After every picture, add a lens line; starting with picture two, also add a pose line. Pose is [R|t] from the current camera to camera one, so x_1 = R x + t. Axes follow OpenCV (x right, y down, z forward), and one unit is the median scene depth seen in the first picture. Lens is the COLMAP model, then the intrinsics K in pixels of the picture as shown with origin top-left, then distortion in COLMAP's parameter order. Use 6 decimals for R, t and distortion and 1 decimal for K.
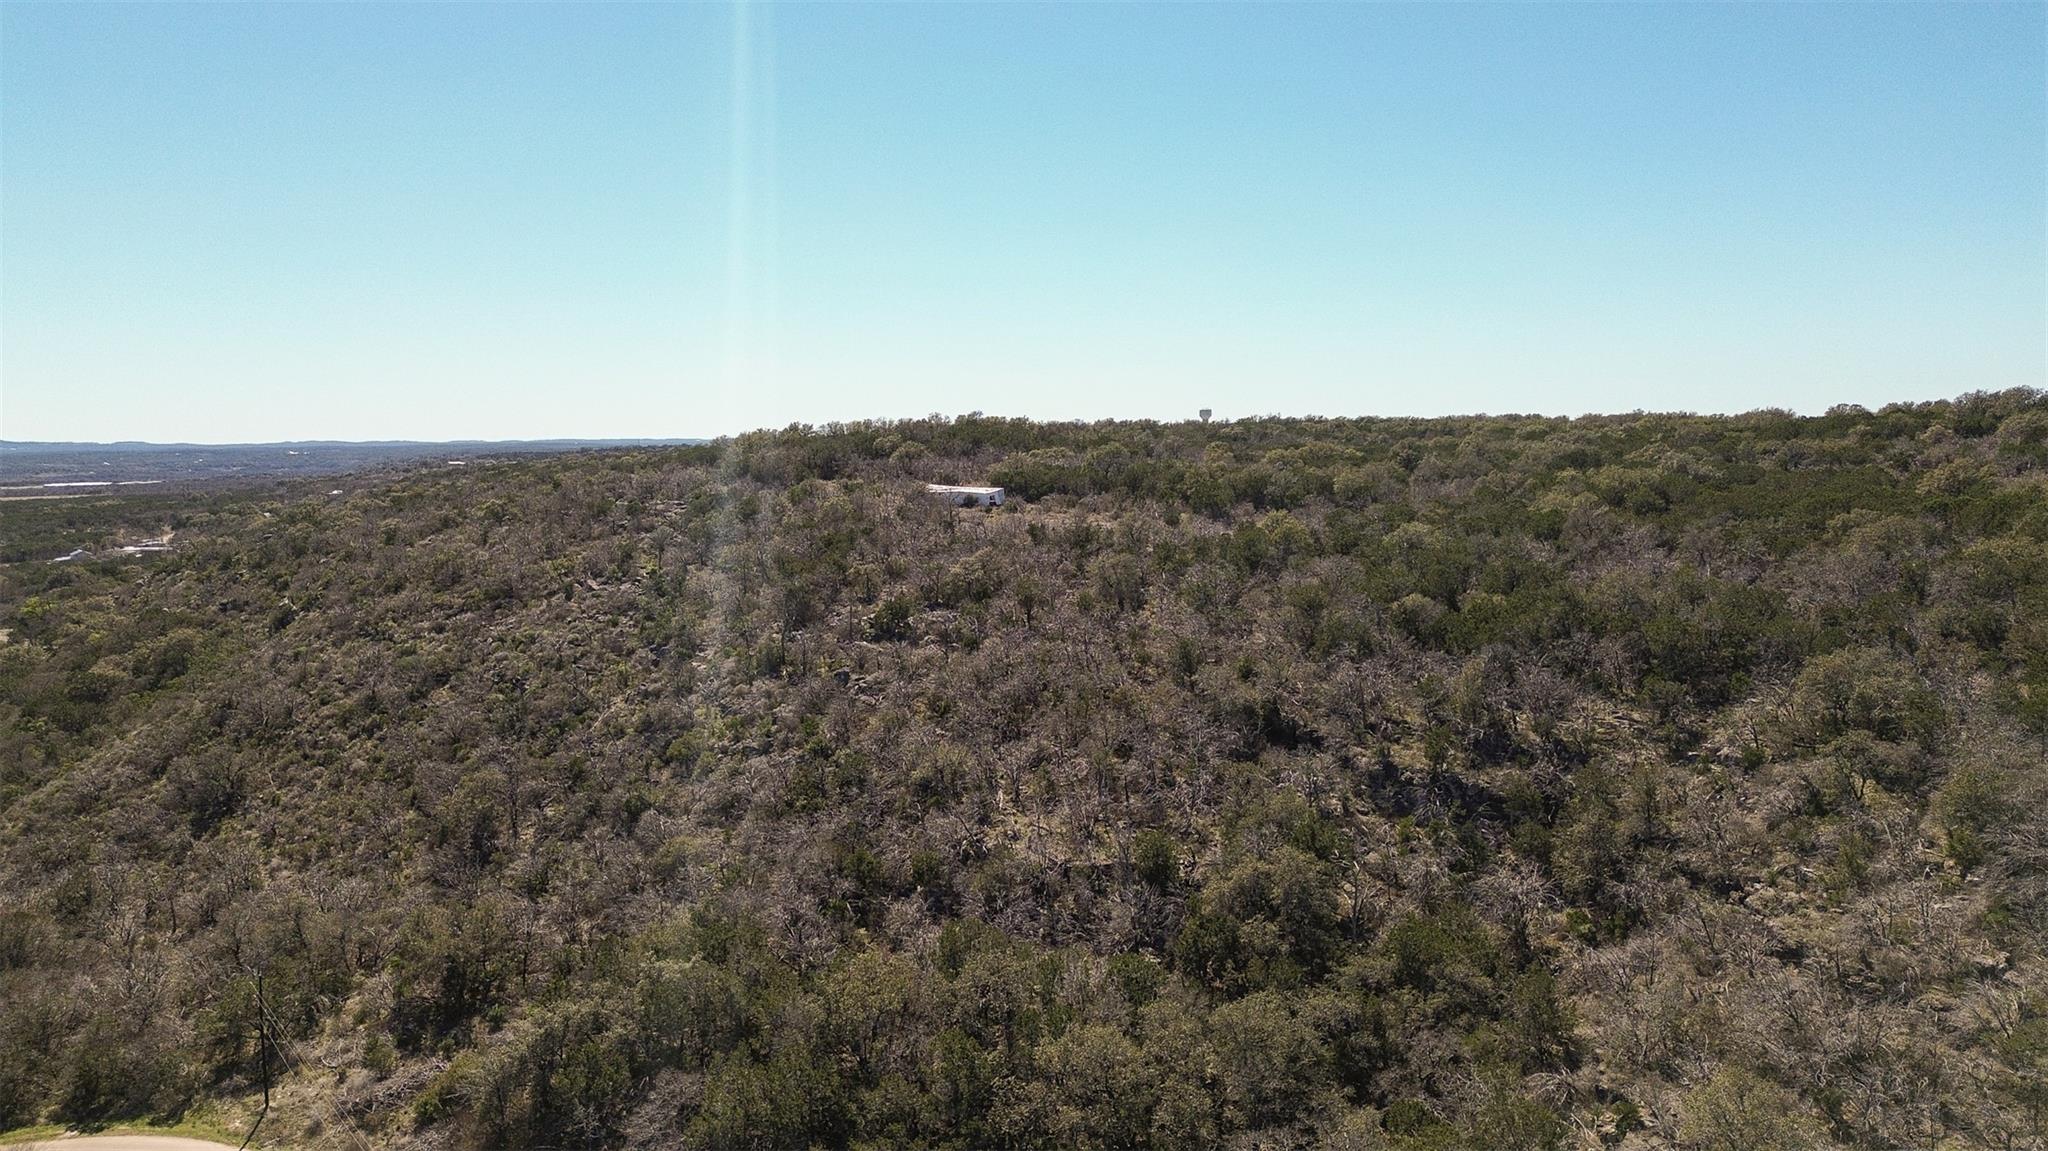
lens RADIAL K [[1435.4, 0, 1027.4], [0, 1435.4, 593.6], [0, 0, 1]] dist [0.071707, -0.065690]
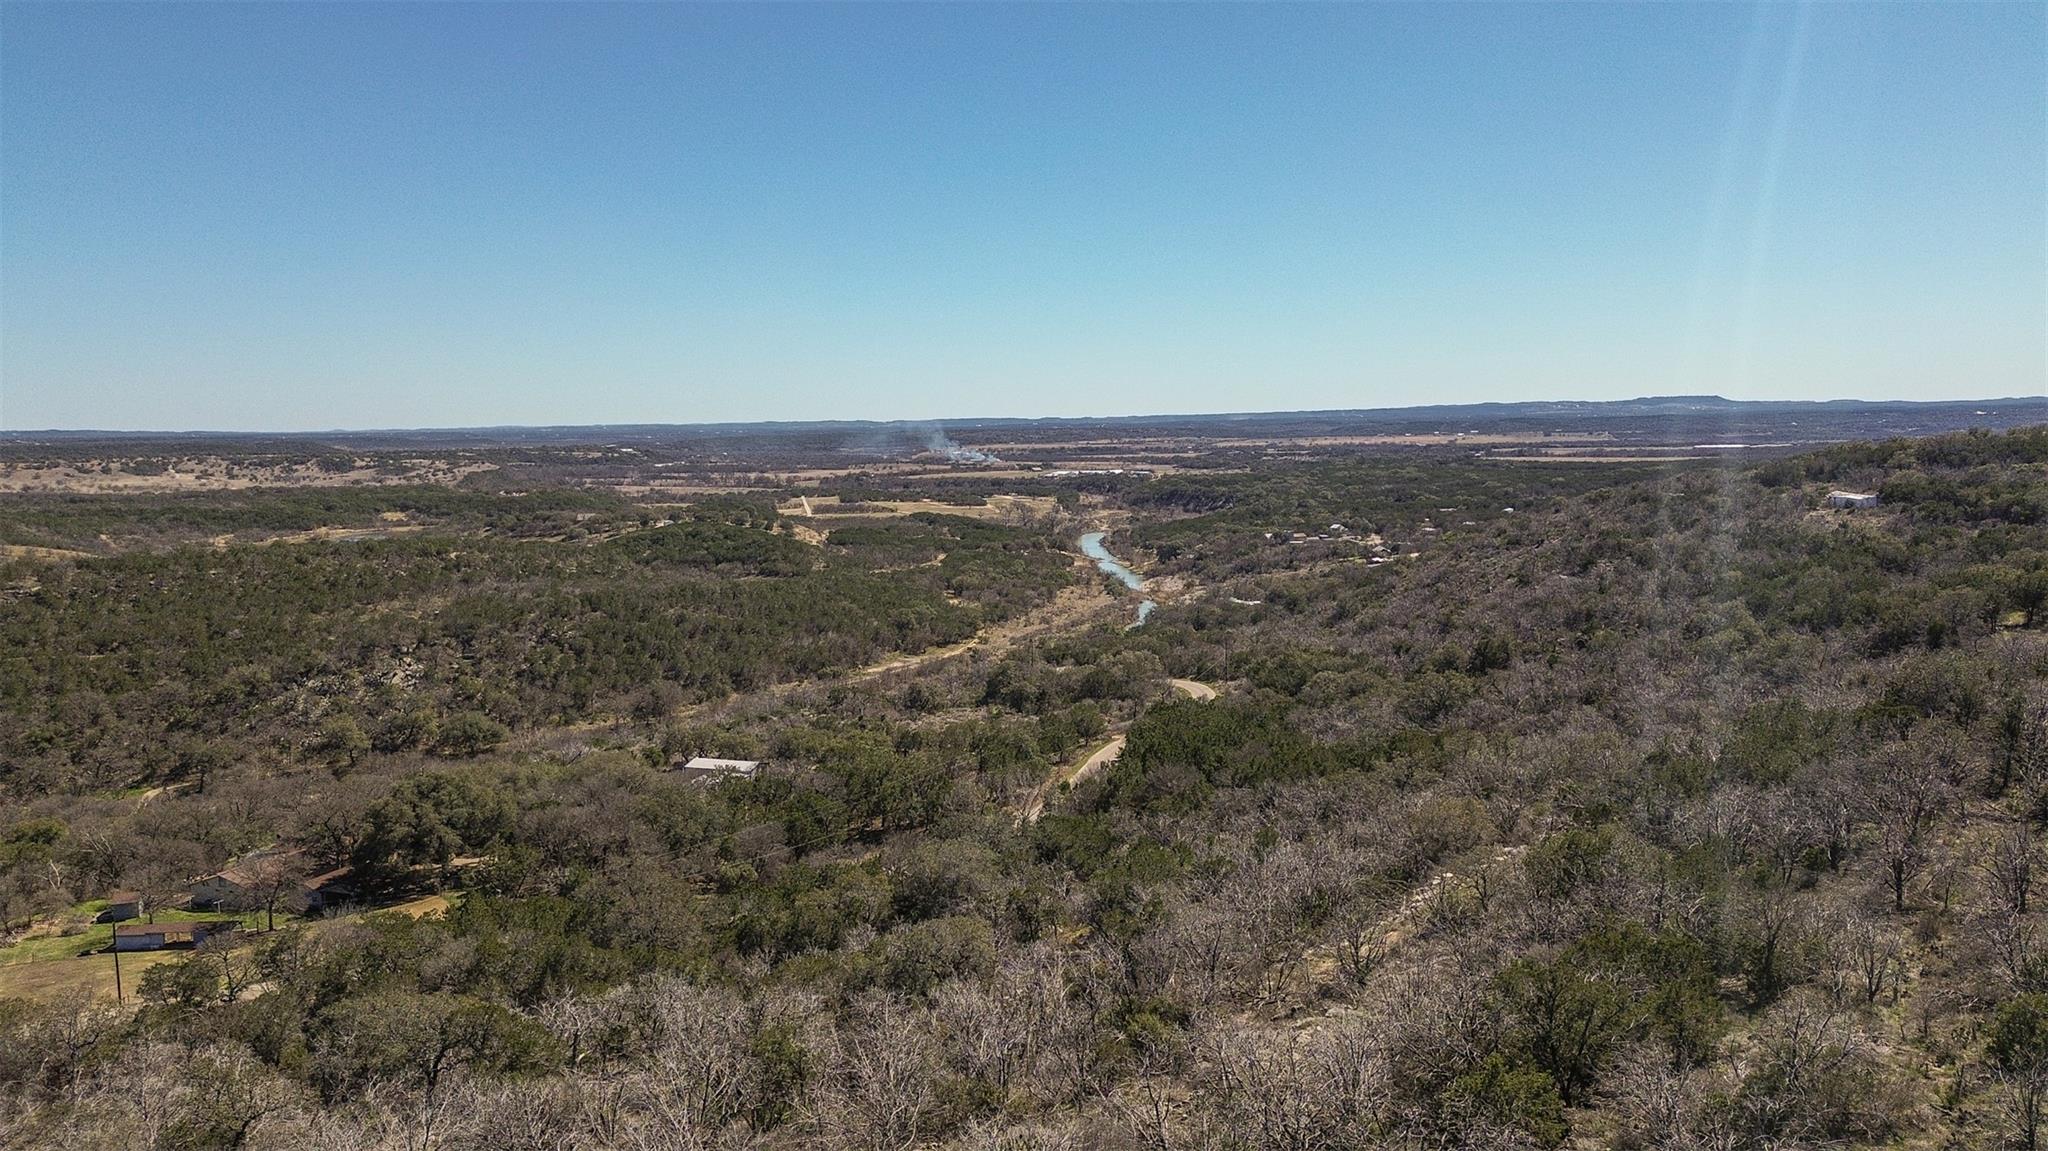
lens RADIAL K [[1445.4, 0, 1022.5], [0, 1445.4, 572.7], [0, 0, 1]] dist [0.076289, -0.082975]
pose [[0.485559, 0.095477, -0.868975, 0.856015], [-0.082375, 0.994592, 0.063250, -0.022503], [0.870314, 0.040871, 0.490798, -0.415840]]
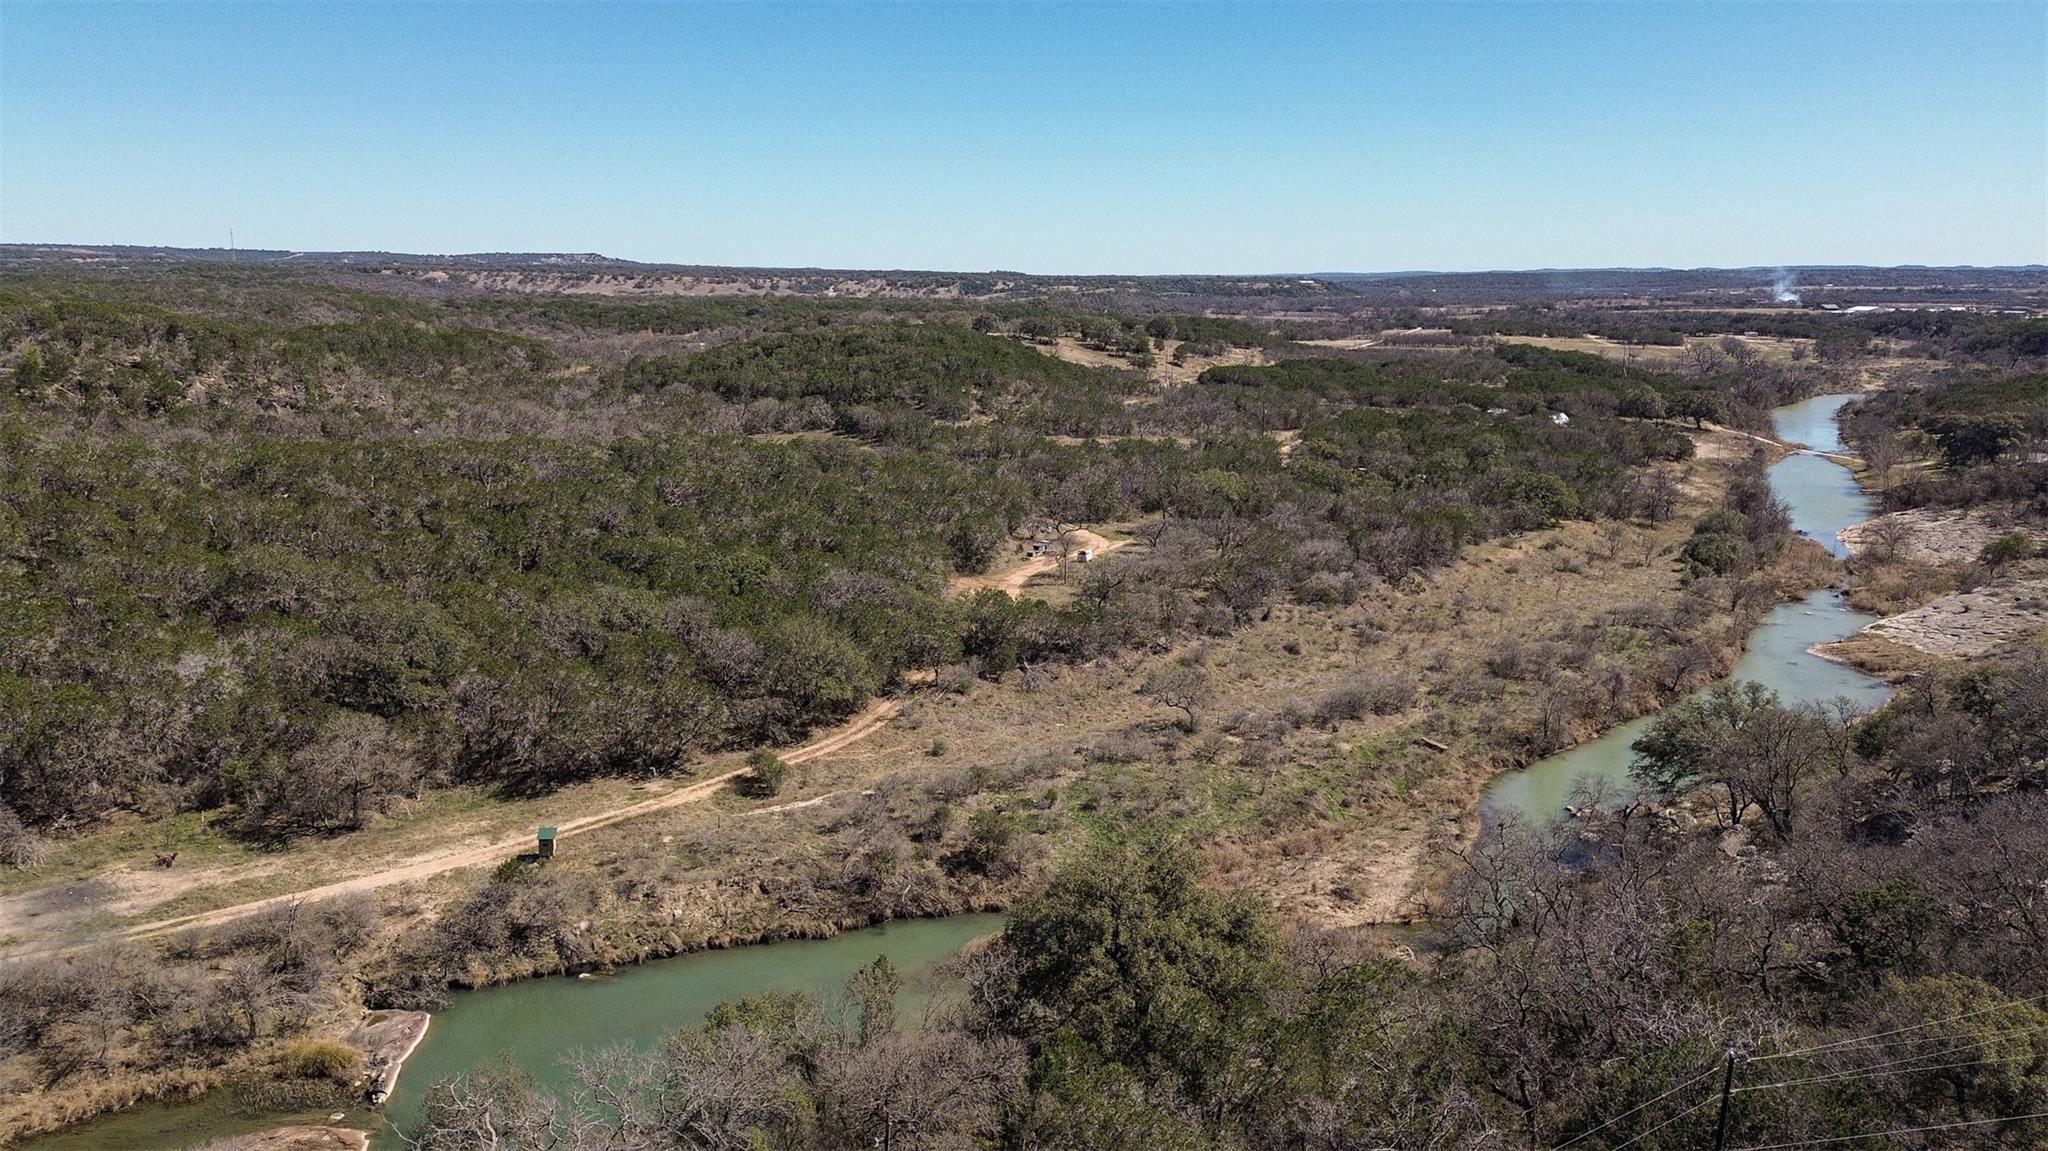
lens RADIAL K [[1445.4, 0, 1022.5], [0, 1445.4, 572.7], [0, 0, 1]] dist [0.076289, -0.082975]
pose [[-0.011718, 0.211147, -0.977384, -0.600208], [-0.106398, 0.971639, 0.211182, 0.041166], [0.994255, 0.106466, 0.011080, 0.688759]]
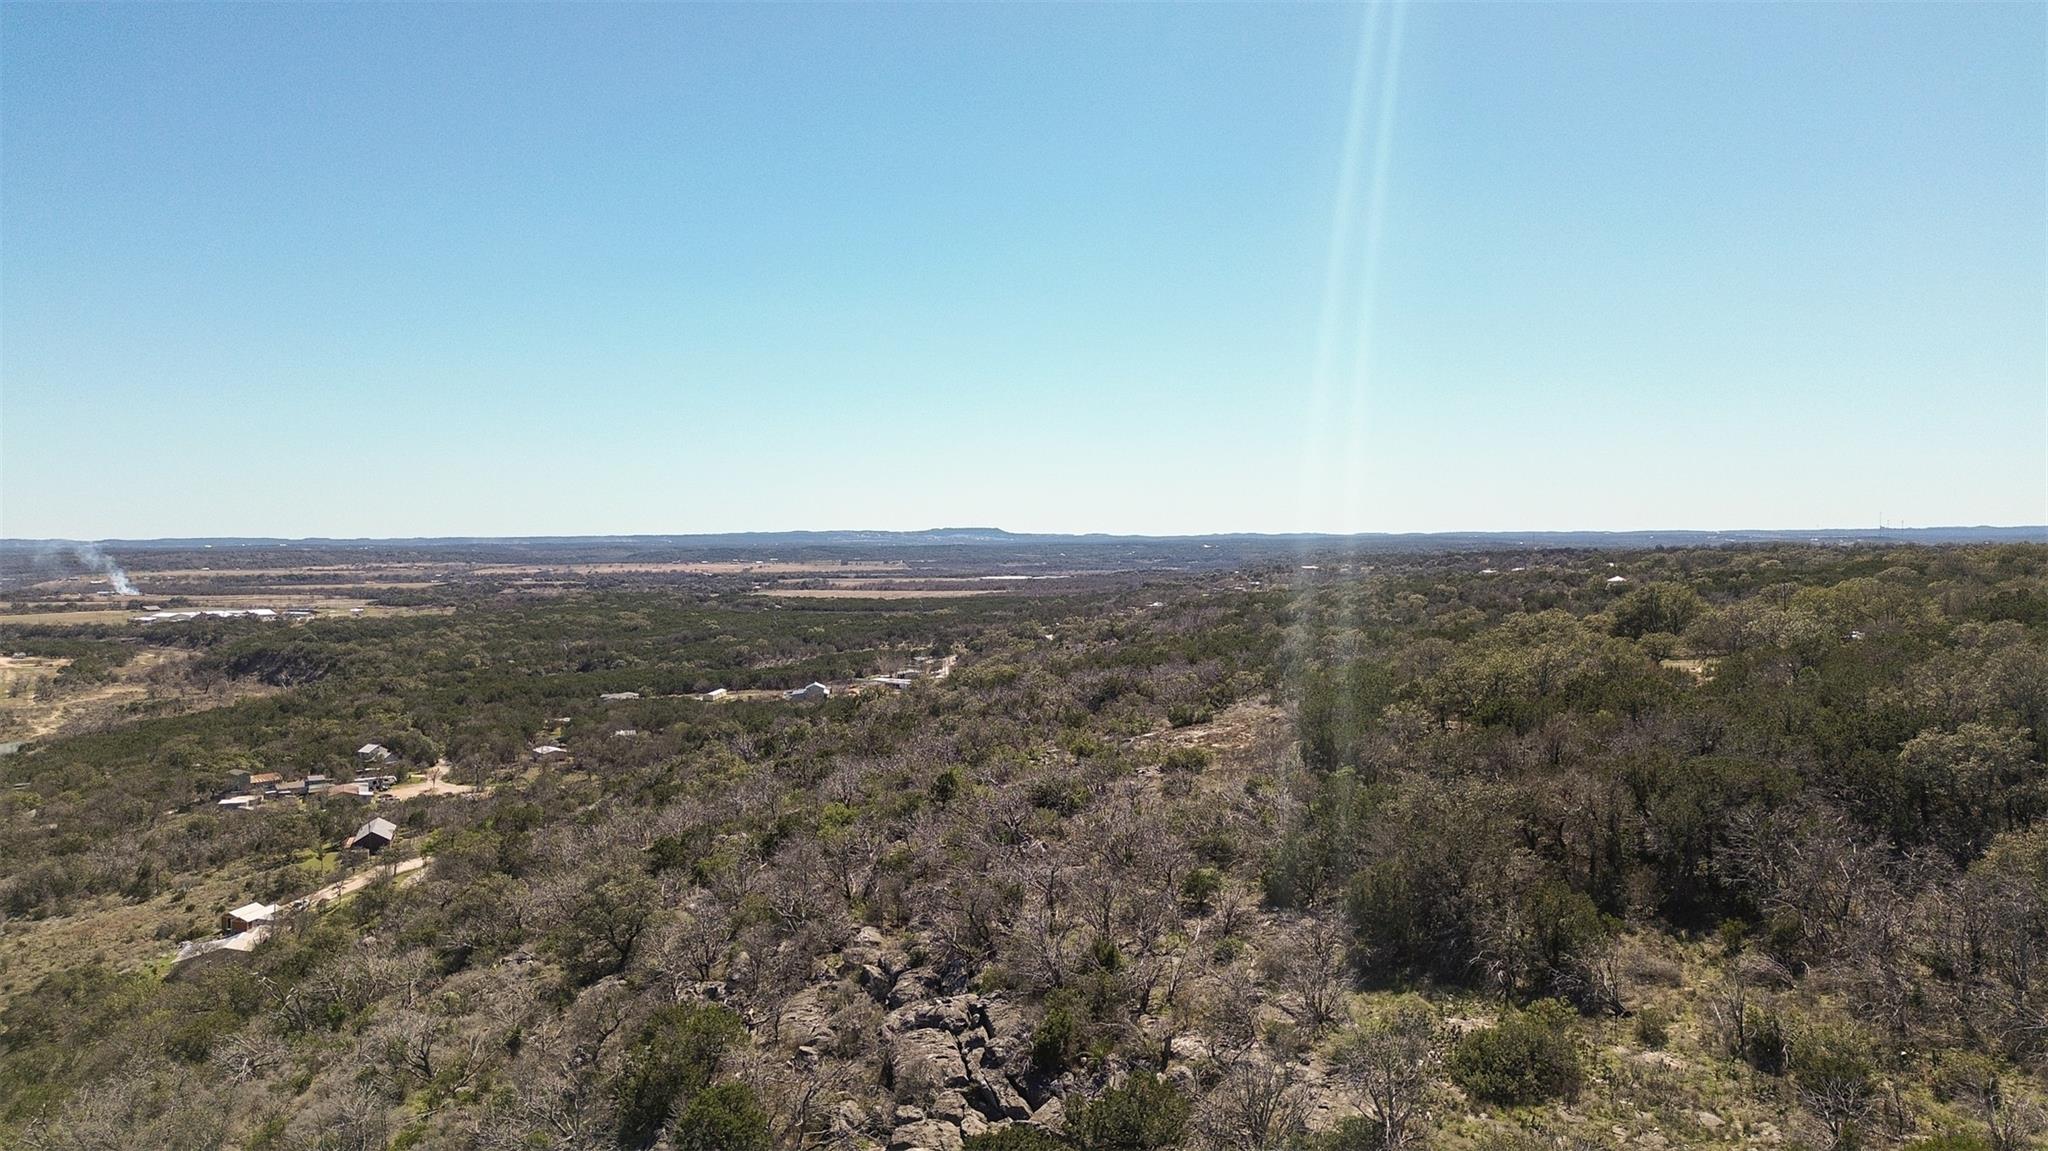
lens RADIAL K [[1445.4, 0, 1022.5], [0, 1445.4, 572.7], [0, 0, 1]] dist [0.076289, -0.082975]
pose [[0.822060, 0.021314, -0.569002, -0.117184], [-0.065237, 0.996244, -0.056934, -0.141598], [0.565651, 0.083923, 0.820363, 0.887373]]
